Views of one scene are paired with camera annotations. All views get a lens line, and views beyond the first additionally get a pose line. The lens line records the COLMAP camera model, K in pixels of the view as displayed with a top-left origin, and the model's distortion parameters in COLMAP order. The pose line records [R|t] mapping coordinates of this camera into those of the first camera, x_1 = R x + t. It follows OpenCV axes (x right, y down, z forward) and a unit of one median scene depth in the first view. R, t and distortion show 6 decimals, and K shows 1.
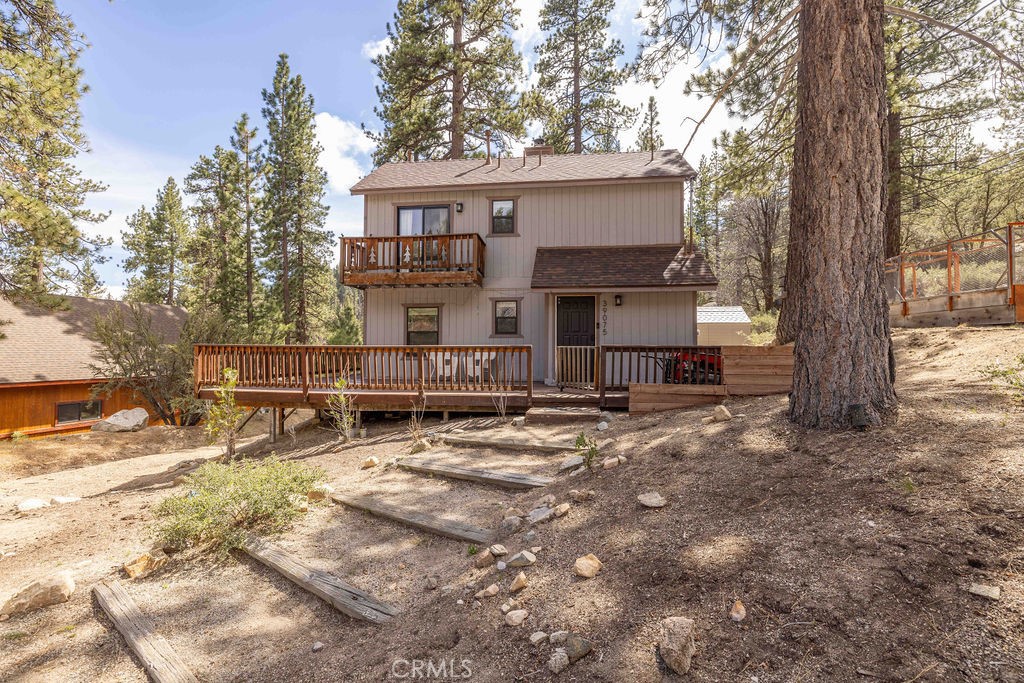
lens RADIAL K [[492.3, 0, 512.0], [0, 492.3, 341.5], [0, 0, 1]] dist [-0.006453, 0.000089]
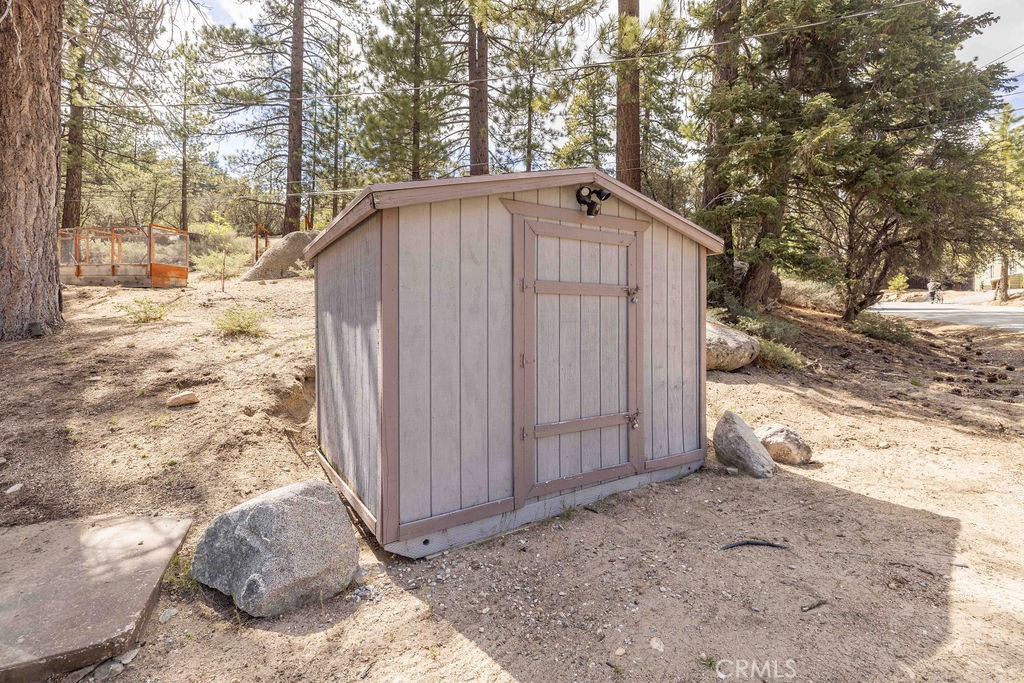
lens RADIAL K [[458.3, 0, 510.4], [0, 458.3, 323.2], [0, 0, 1]] dist [0.002655, 0.000763]
pose [[0.148864, -0.000108, 0.988858, -0.529907], [-0.032100, 0.999472, 0.004941, 0.066888], [-0.988336, -0.032478, 0.148782, -0.728717]]
